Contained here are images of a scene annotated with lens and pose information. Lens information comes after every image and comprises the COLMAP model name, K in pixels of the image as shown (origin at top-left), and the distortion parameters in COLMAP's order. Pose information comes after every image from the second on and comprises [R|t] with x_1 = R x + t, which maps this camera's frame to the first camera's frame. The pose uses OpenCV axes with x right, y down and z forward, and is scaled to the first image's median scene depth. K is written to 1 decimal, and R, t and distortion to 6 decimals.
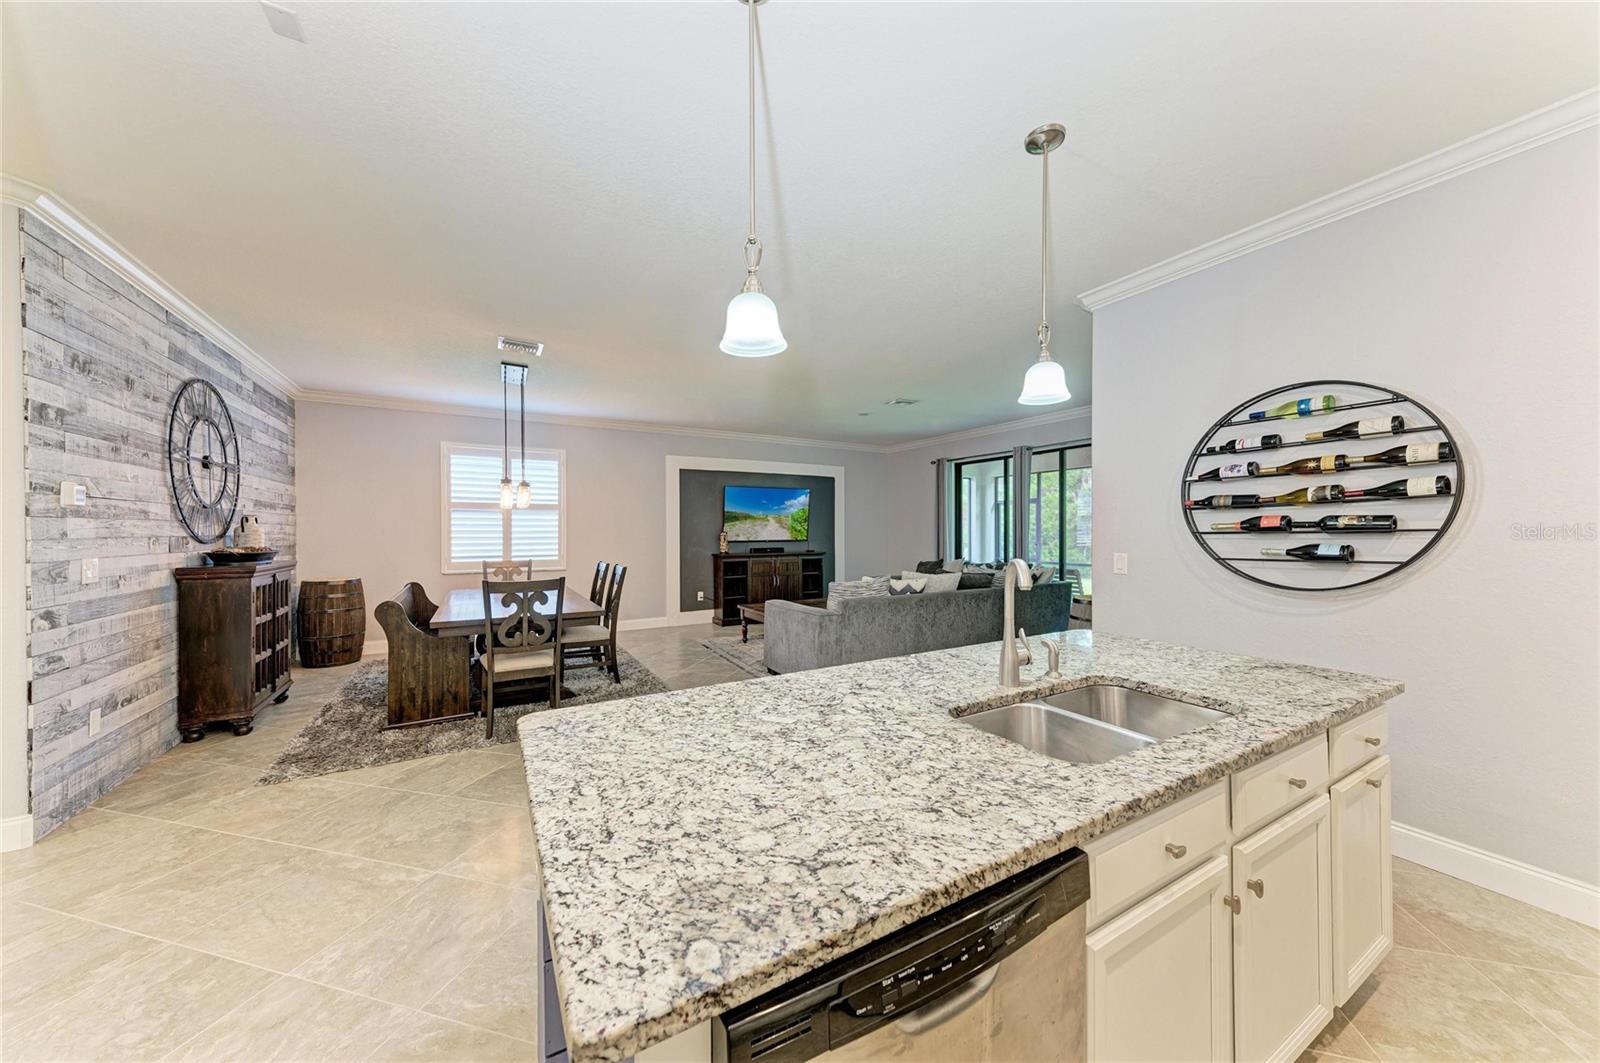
lens RADIAL K [[551.6, 0, 804.8], [0, 551.6, 533.4], [0, 0, 1]] dist [0.011355, -0.000044]
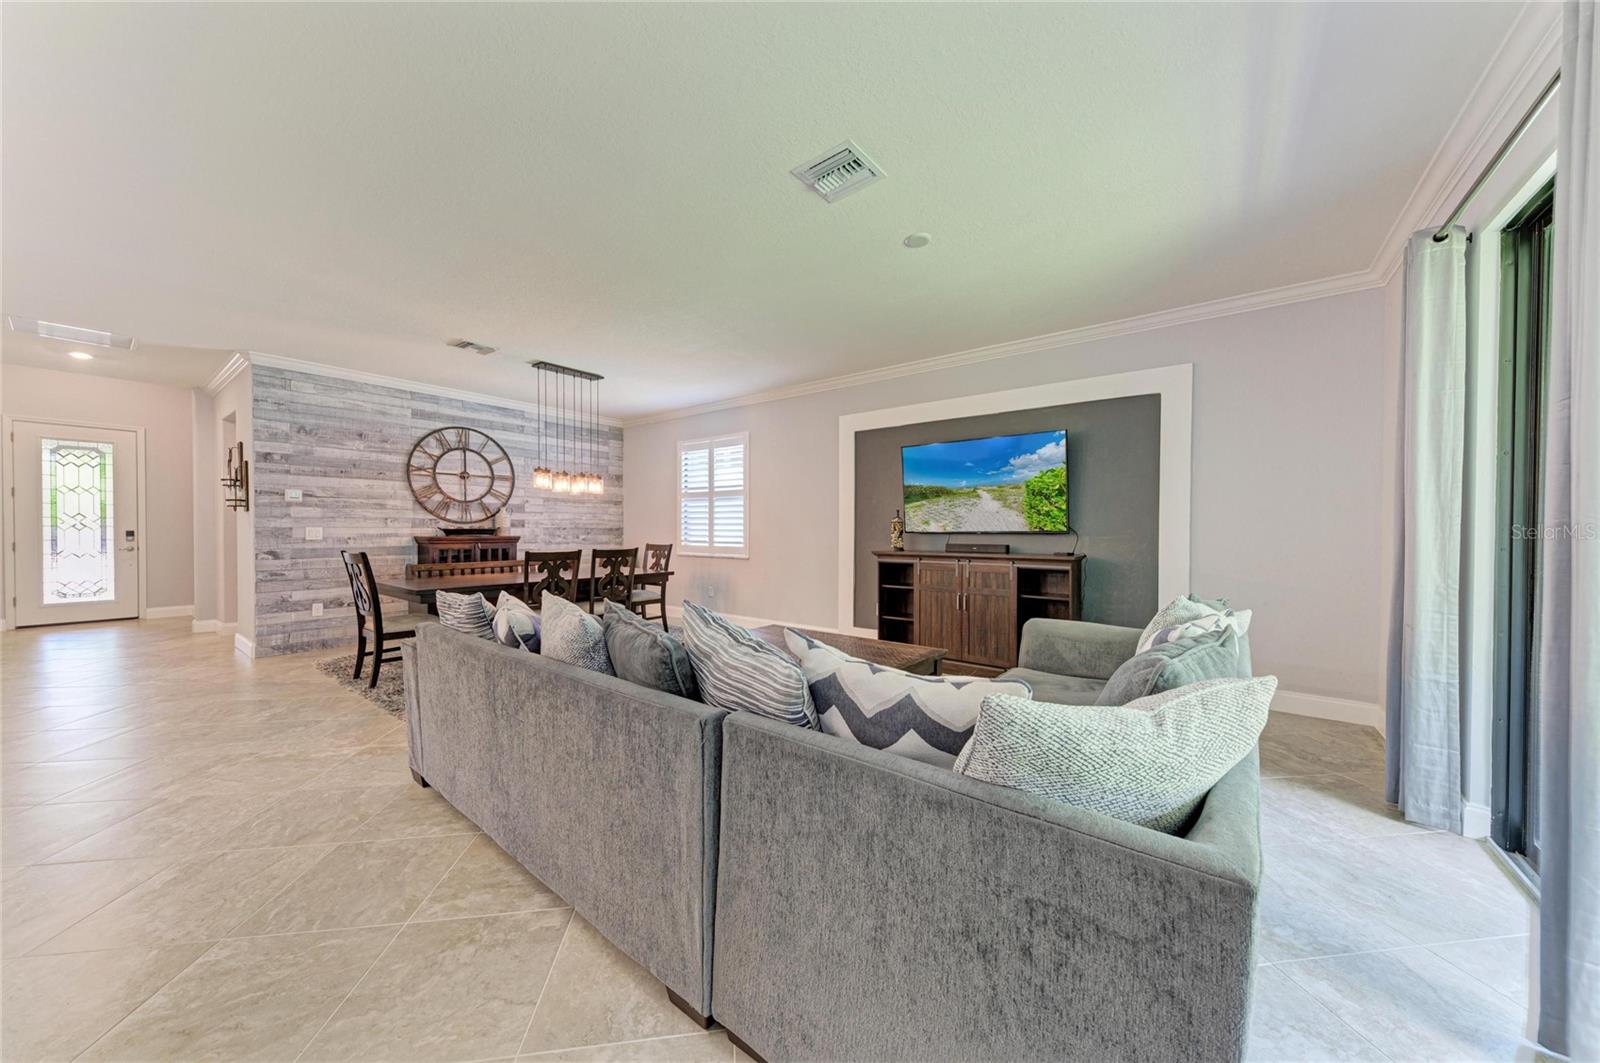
lens RADIAL K [[544.0, 0, 791.5], [0, 544.0, 535.1], [0, 0, 1]] dist [0.012023, -0.000080]
pose [[0.365515, 0.015231, -0.930681, 0.894441], [-0.007977, 0.999881, 0.013230, 0.025115], [0.930771, 0.002588, 0.365593, 1.430360]]
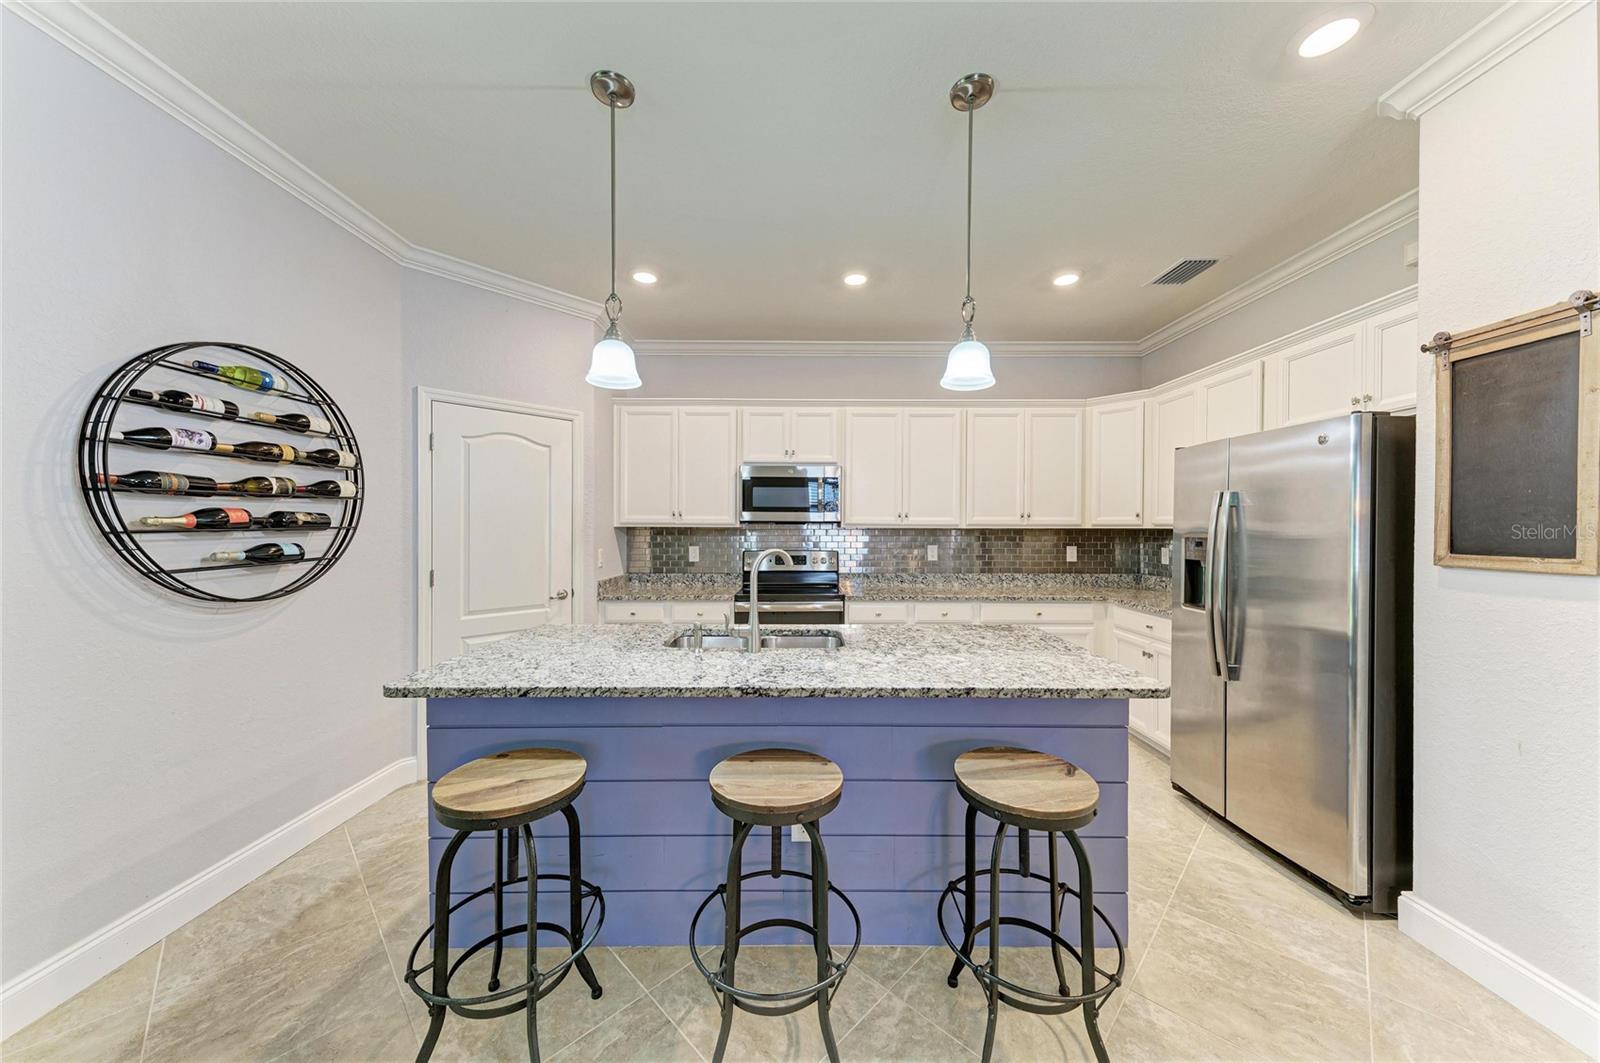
lens RADIAL K [[551.6, 0, 804.8], [0, 551.6, 533.4], [0, 0, 1]] dist [0.011355, -0.000044]
pose [[-0.867290, -0.005557, 0.497772, -0.165166], [0.000709, 0.999923, 0.012398, -0.004650], [-0.497802, 0.011106, -0.867219, 0.944341]]
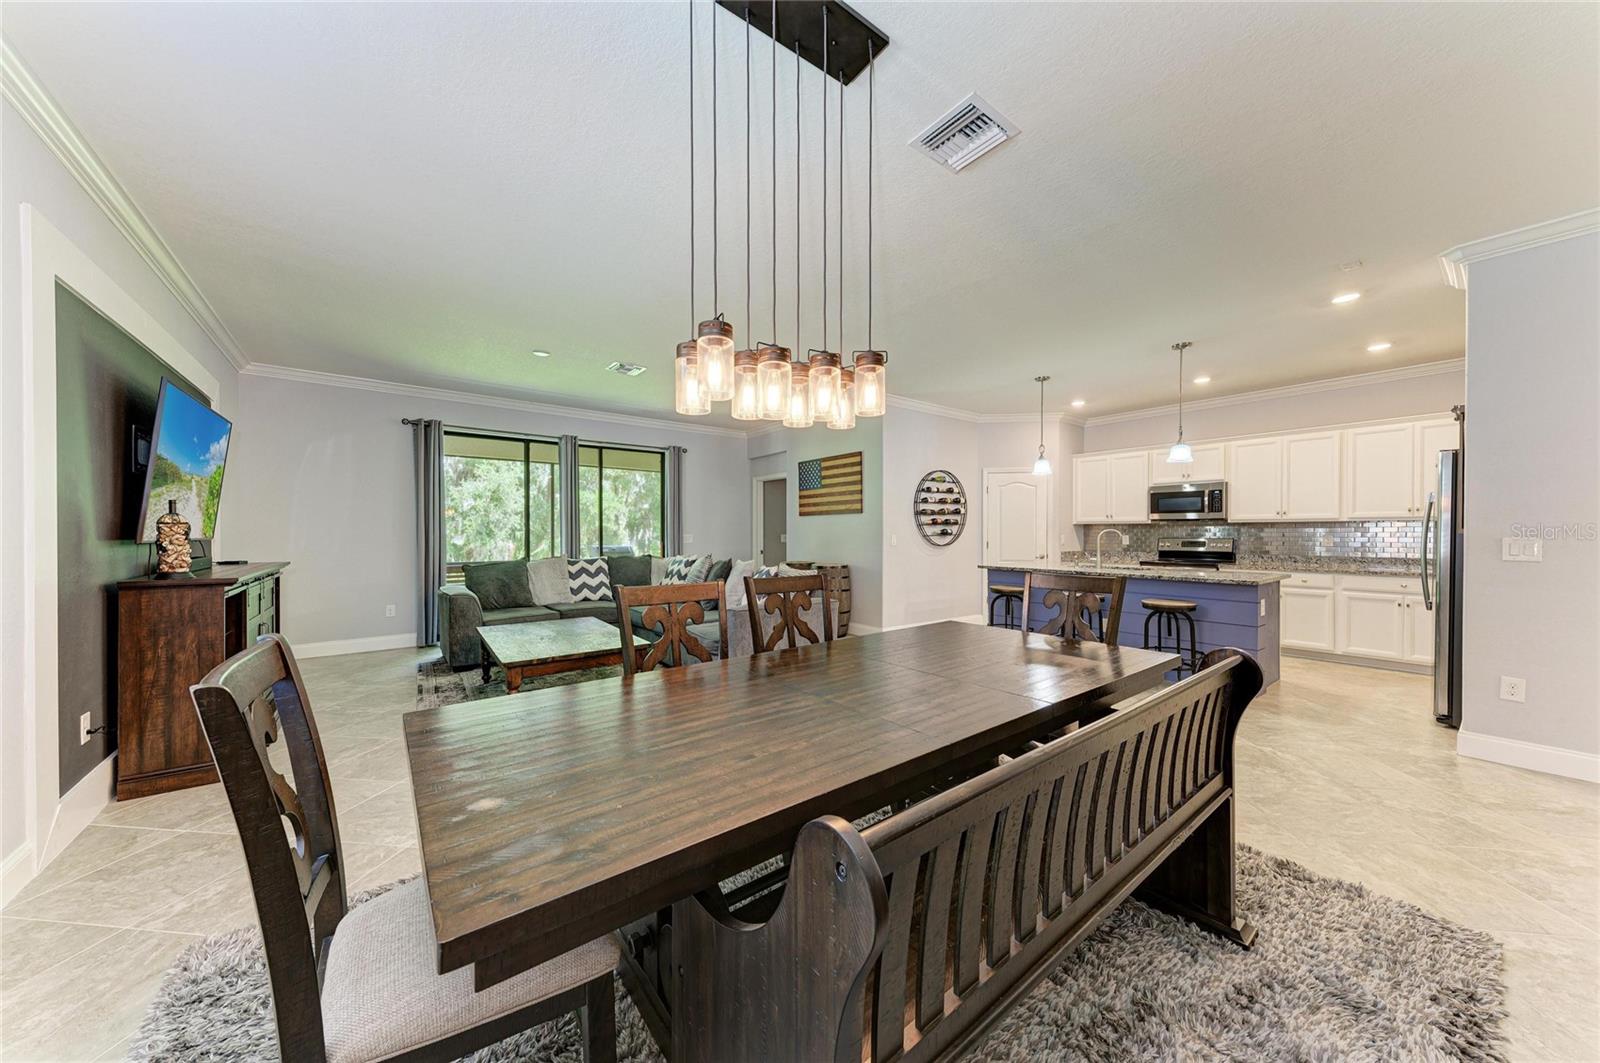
lens RADIAL K [[547.8, 0, 801.5], [0, 547.8, 533.1], [0, 0, 1]] dist [0.009767, -0.000032]
pose [[-0.140381, 0.001751, 0.990096, -1.205367], [0.006115, 0.999981, -0.000901, 0.026837], [-0.990079, 0.005928, -0.140389, 1.482641]]
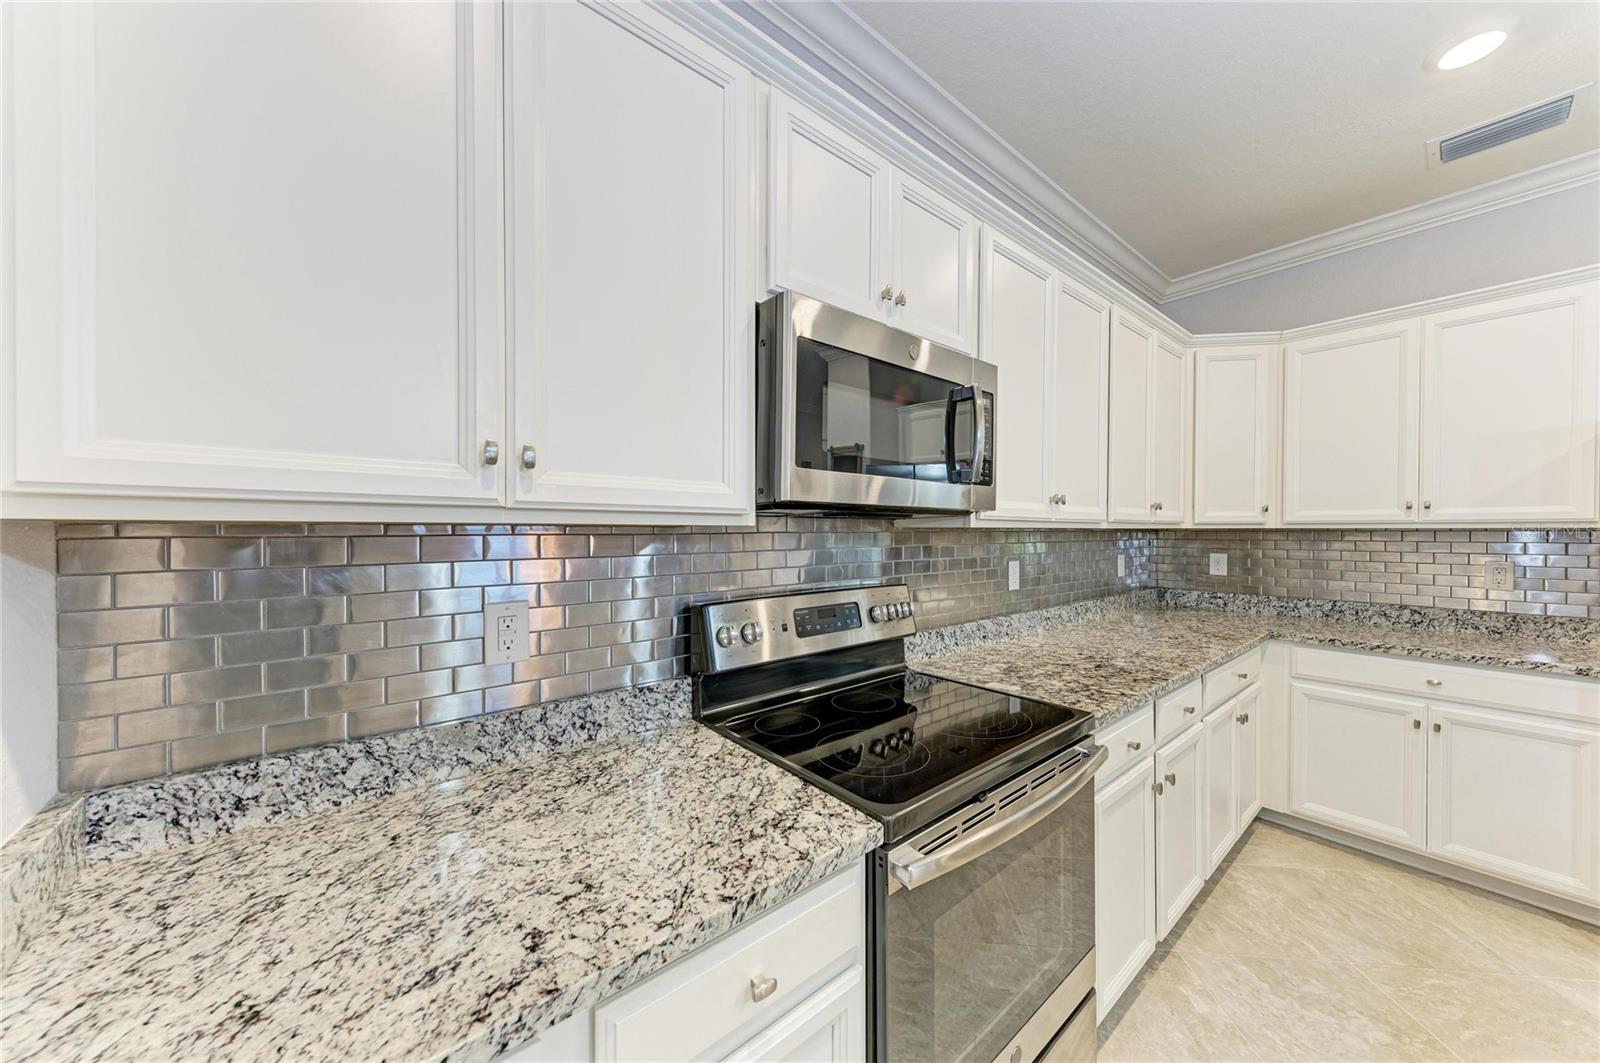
lens RADIAL K [[551.6, 0, 804.8], [0, 551.6, 533.4], [0, 0, 1]] dist [0.011355, -0.000044]
pose [[-0.985428, 0.001464, -0.170085, 0.571299], [-0.000593, 0.999927, 0.012039, -0.001986], [0.170090, 0.011965, -0.985356, 0.311682]]
